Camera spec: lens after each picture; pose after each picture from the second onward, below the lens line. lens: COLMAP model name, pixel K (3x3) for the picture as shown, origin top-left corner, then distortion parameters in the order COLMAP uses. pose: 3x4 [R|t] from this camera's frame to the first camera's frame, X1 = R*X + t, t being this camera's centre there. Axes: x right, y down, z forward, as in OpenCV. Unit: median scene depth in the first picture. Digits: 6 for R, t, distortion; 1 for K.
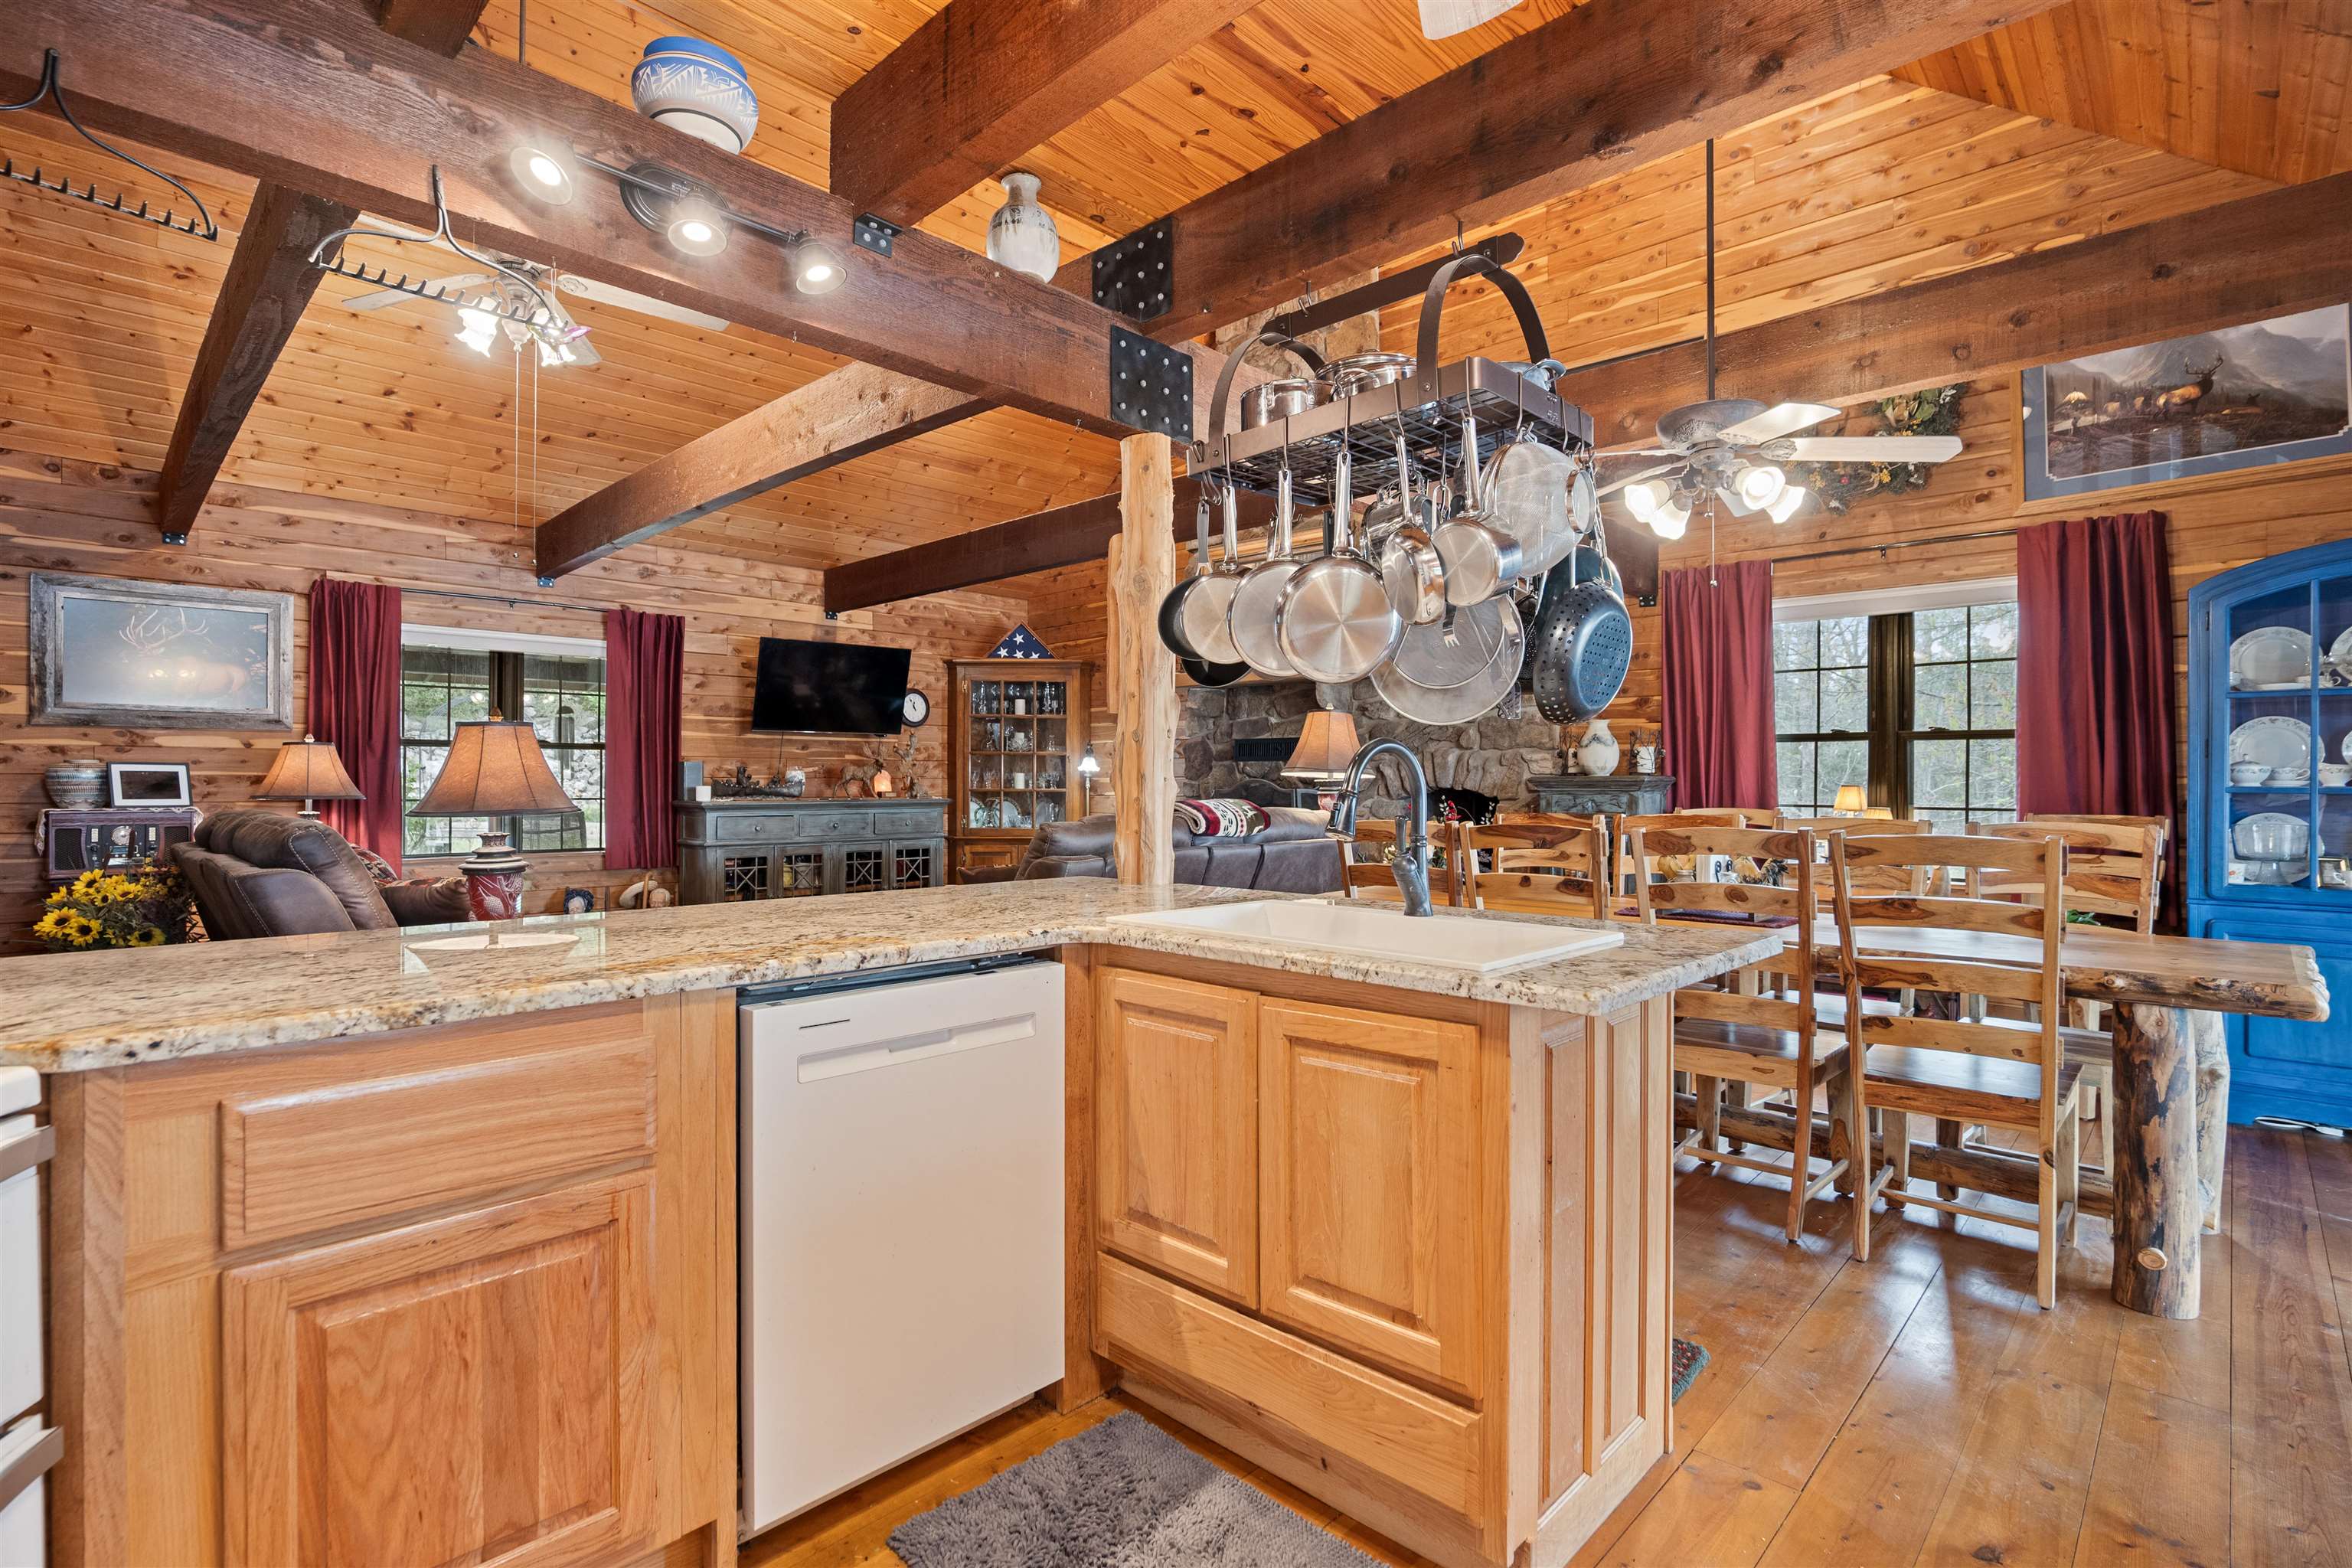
lens RADIAL K [[1104.1, 0, 1173.8], [0, 1104.1, 774.5], [0, 0, 1]] dist [-0.022665, 0.007318]
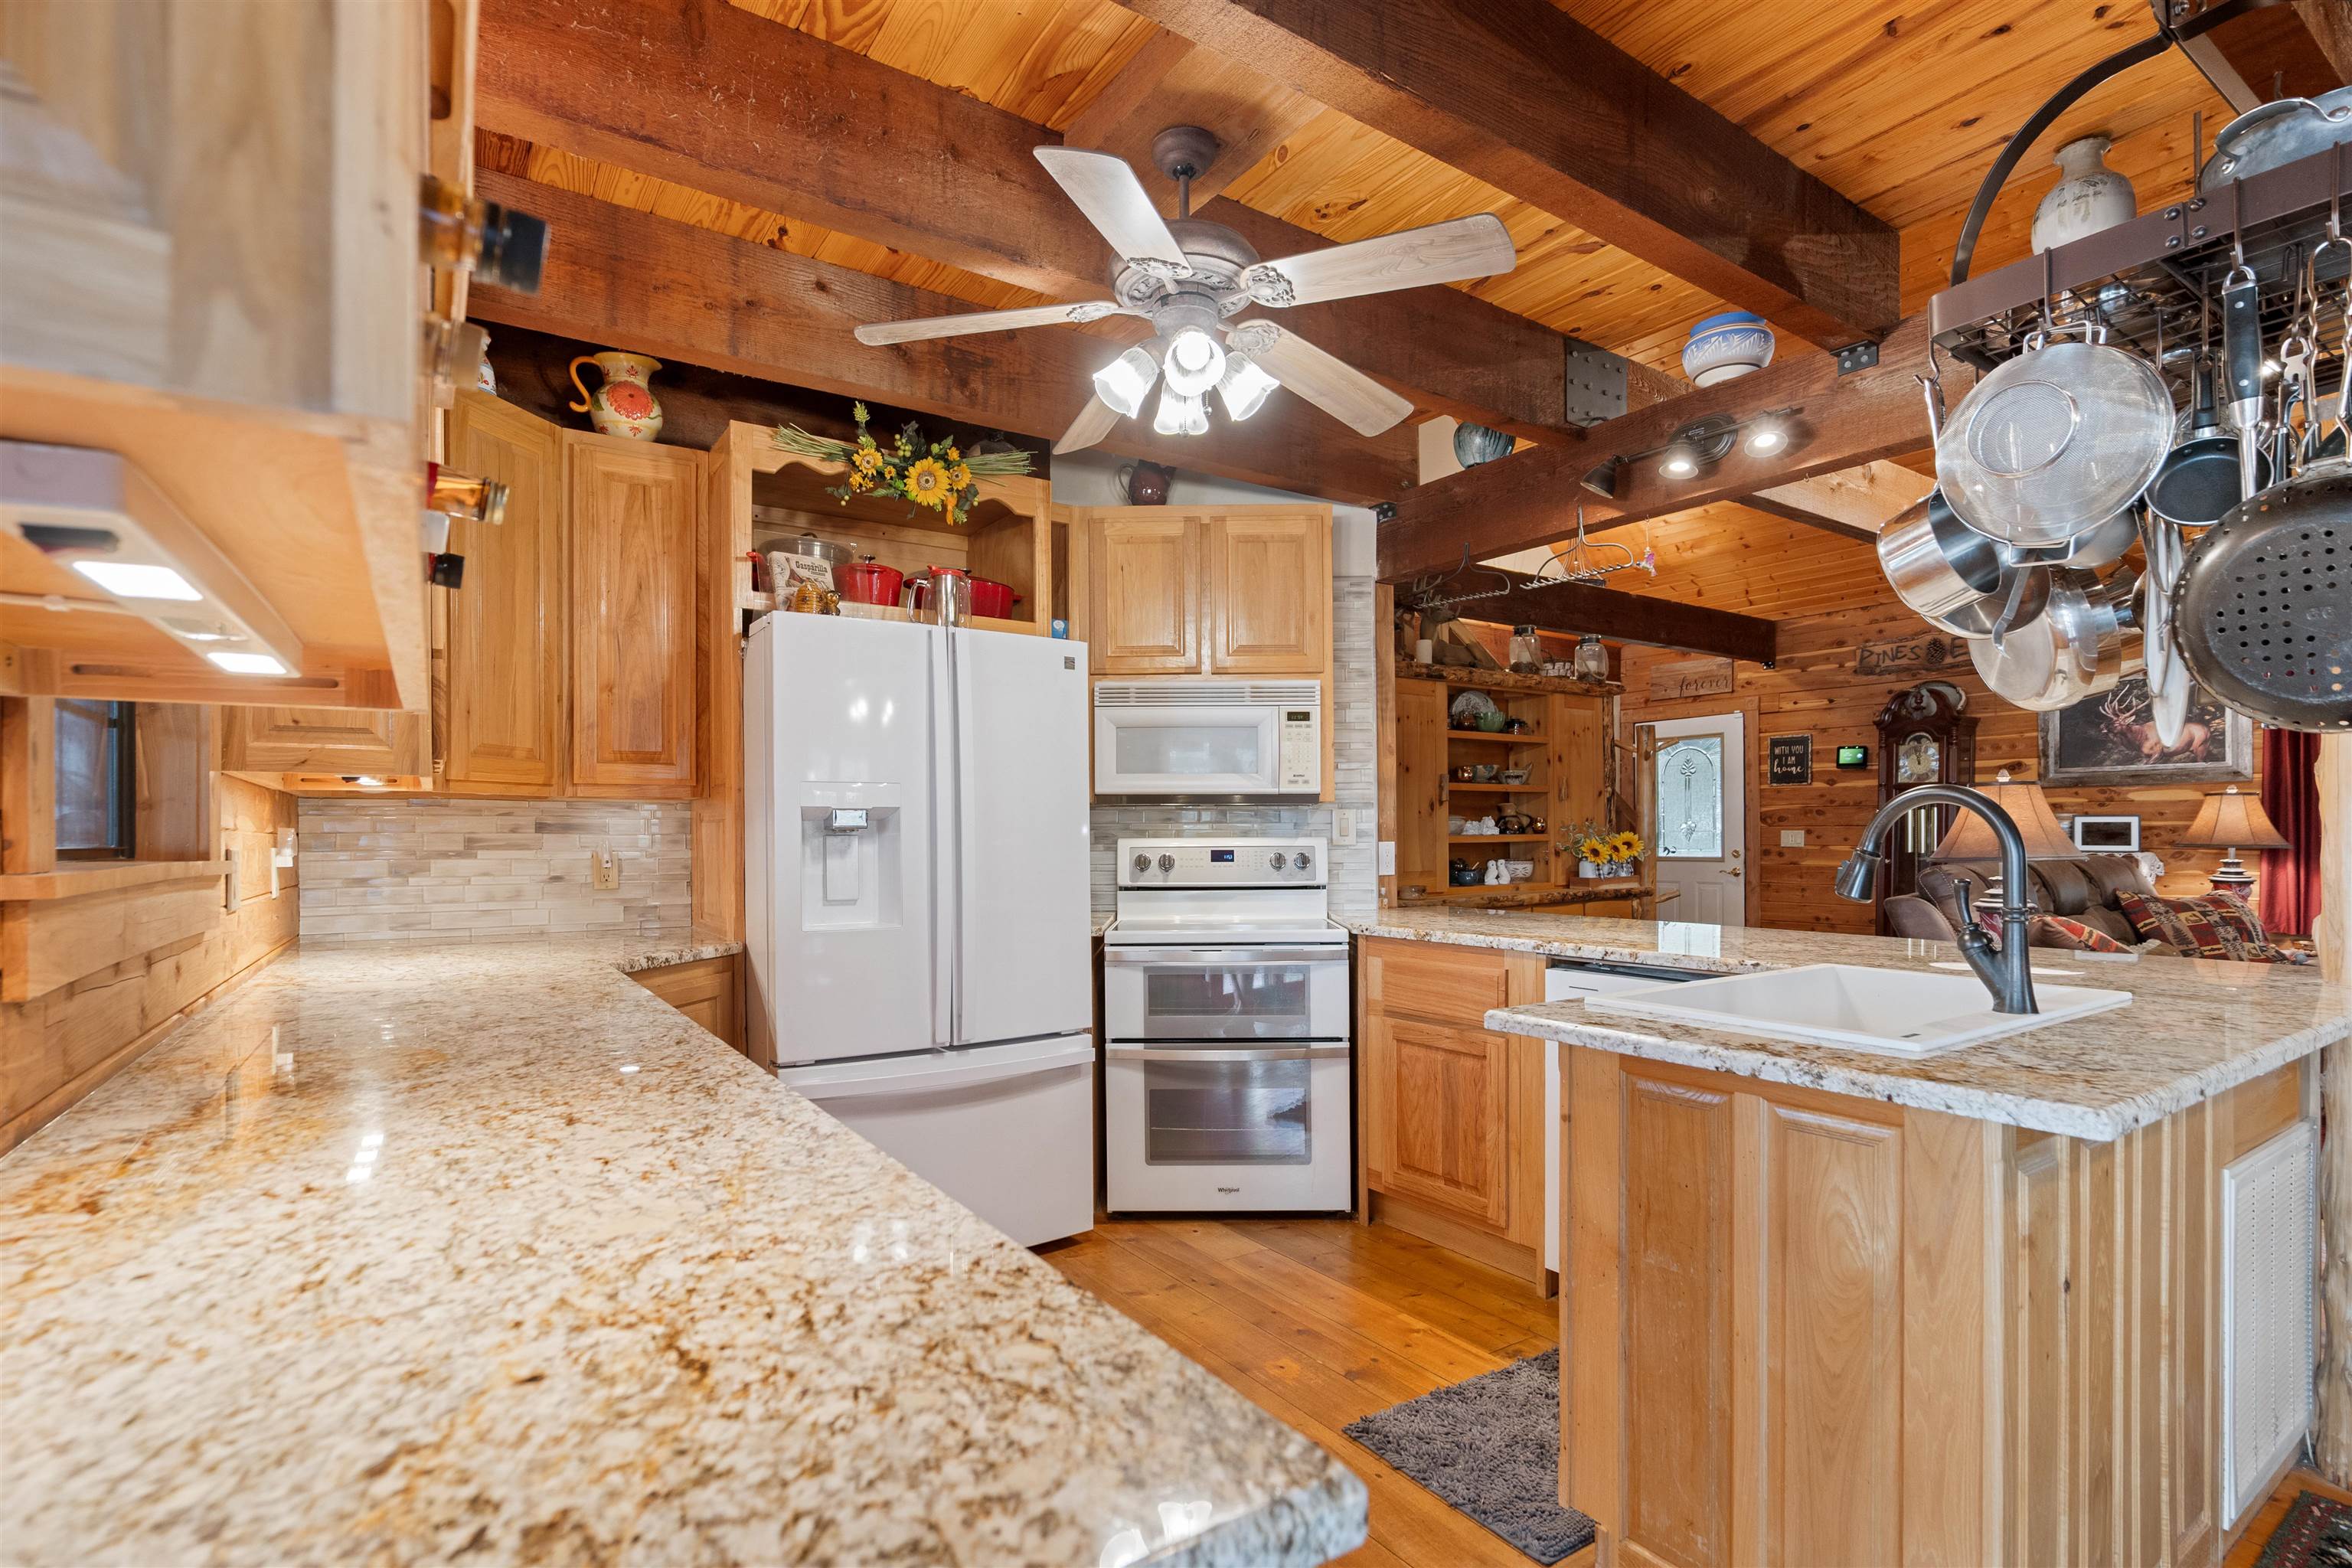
lens RADIAL K [[1069.3, 0, 1171.3], [0, 1069.3, 837.6], [0, 0, 1]] dist [0.000258, 0.000113]
pose [[-0.238072, 0.007633, -0.971217, 0.300035], [0.006314, 0.999960, 0.006311, -0.000115], [0.971227, -0.004630, -0.238111, 0.188183]]
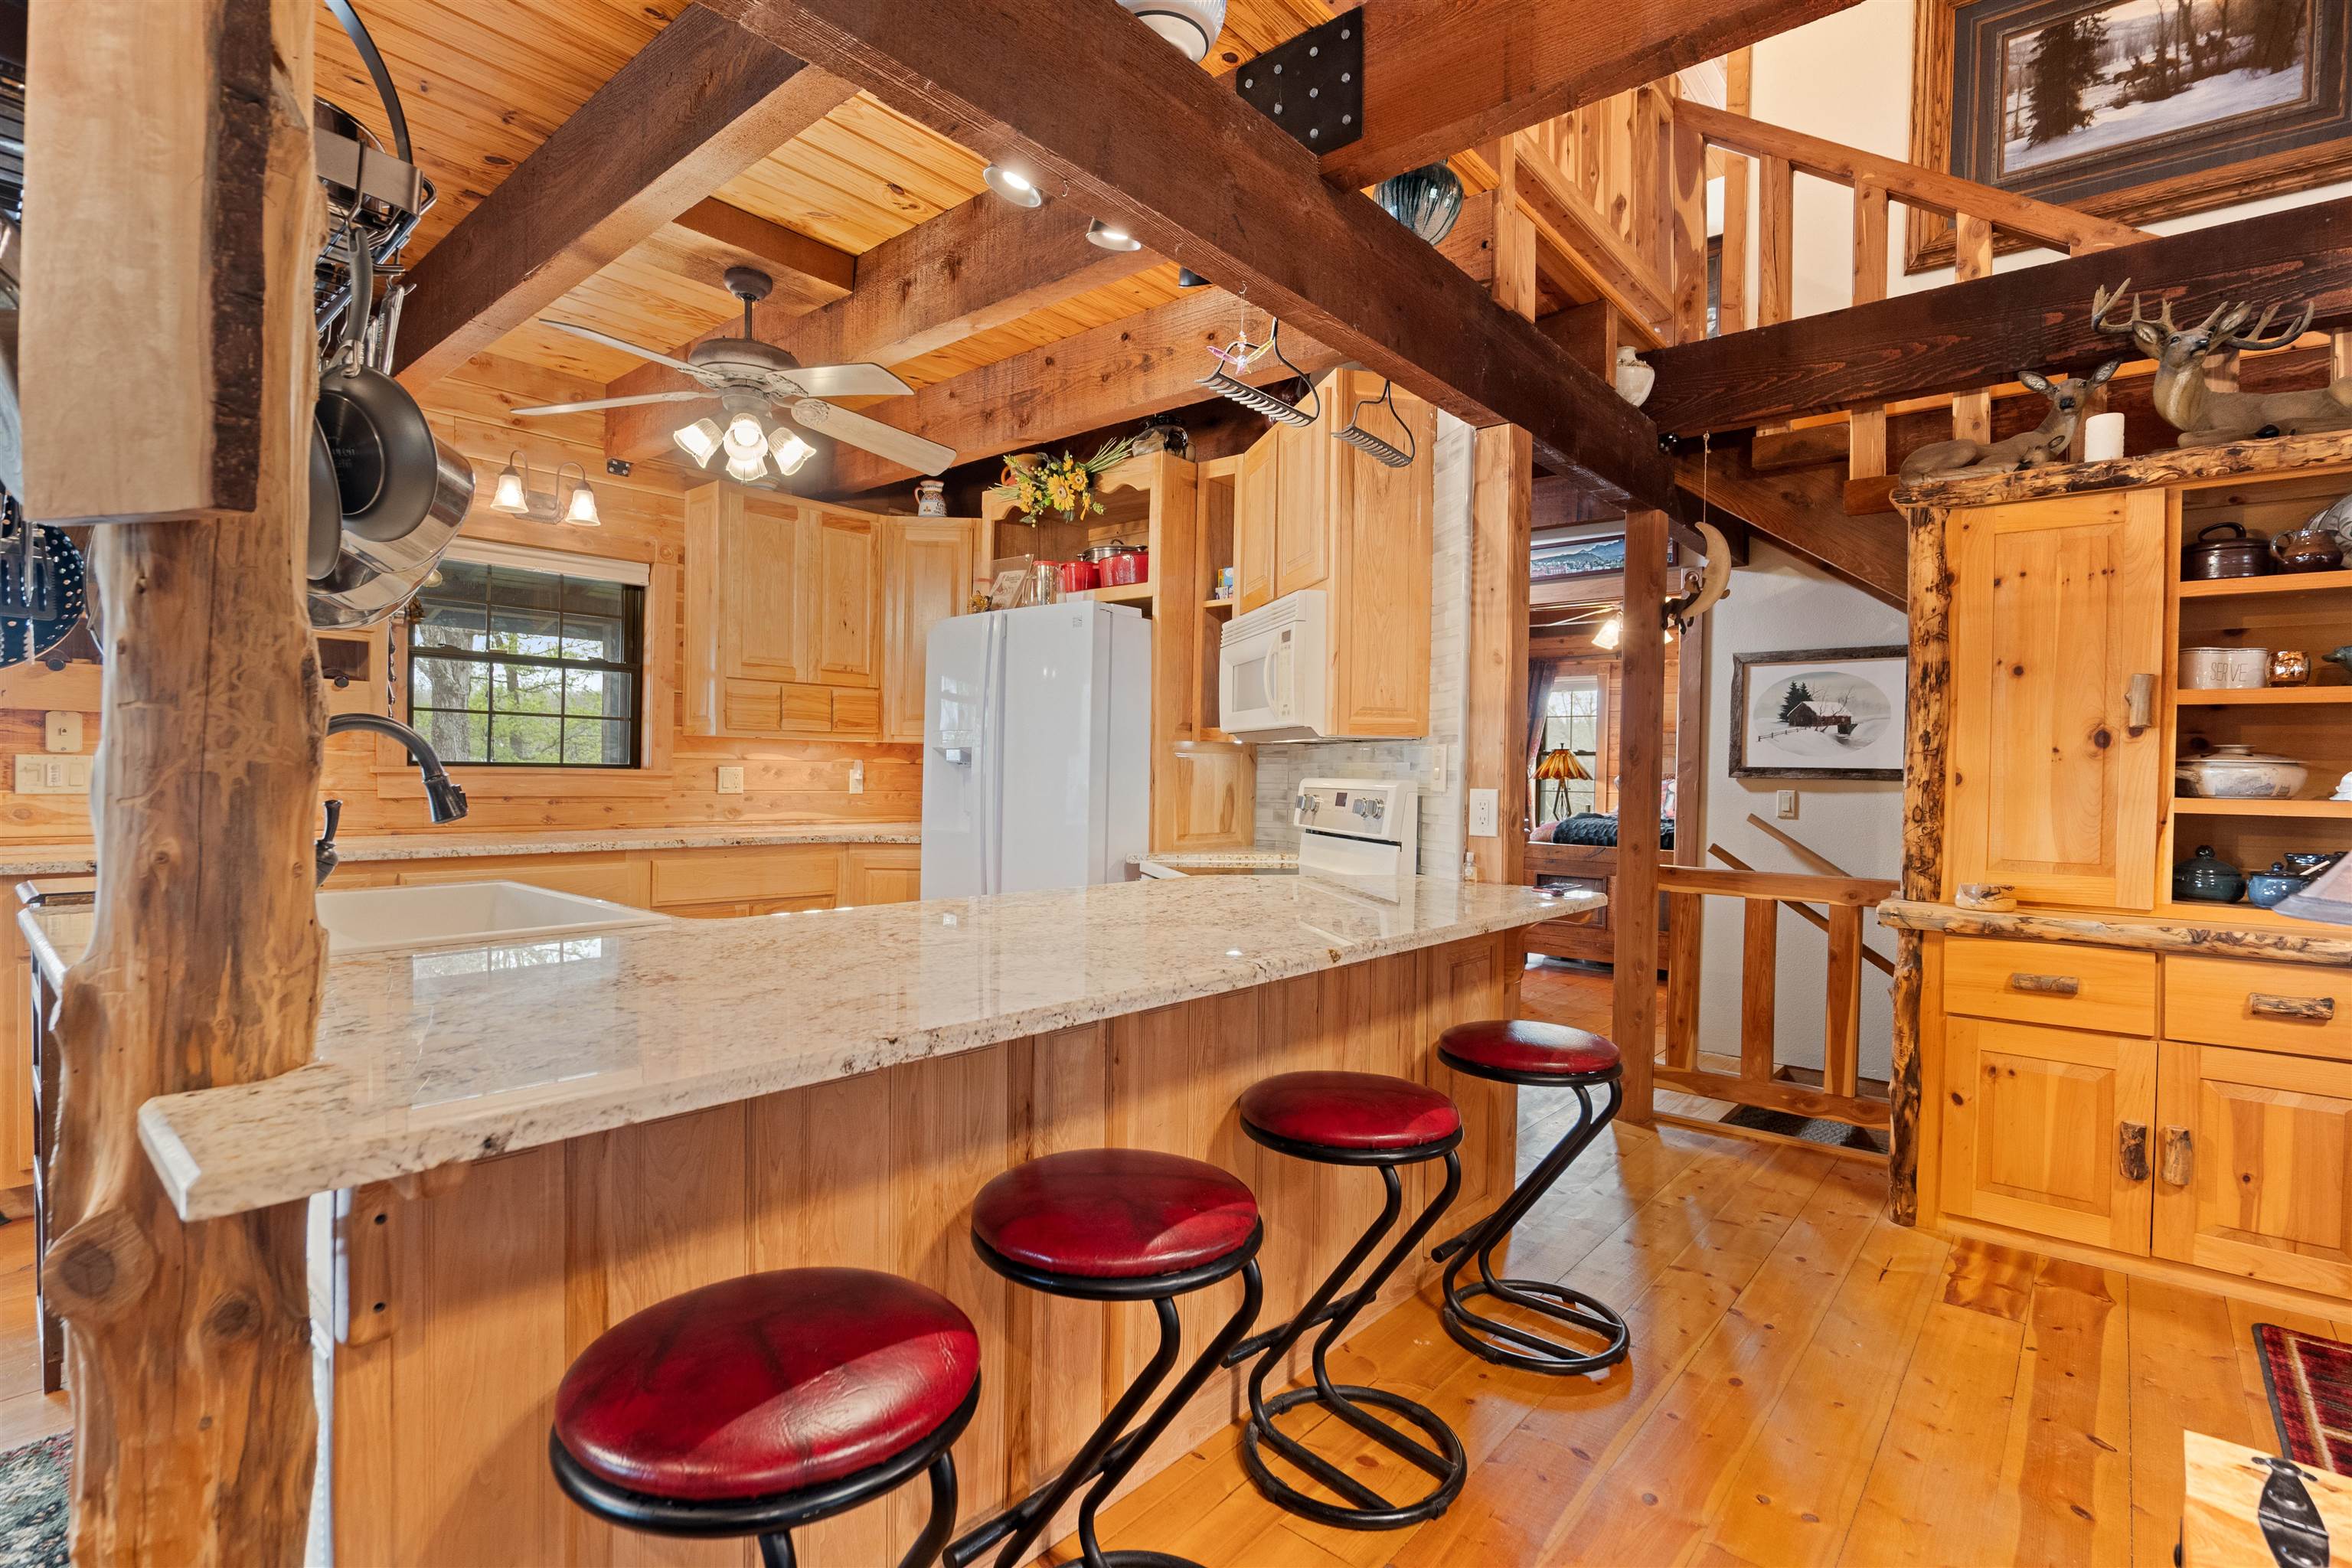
lens RADIAL K [[1102.8, 0, 1174.9], [0, 1102.8, 788.1], [0, 0, 1]] dist [-0.023369, 0.008105]
pose [[-0.998251, -0.018702, -0.056076, -0.124823], [-0.019411, 0.999738, 0.012129, 0.003079], [0.055834, 0.013196, -0.998353, 0.561544]]
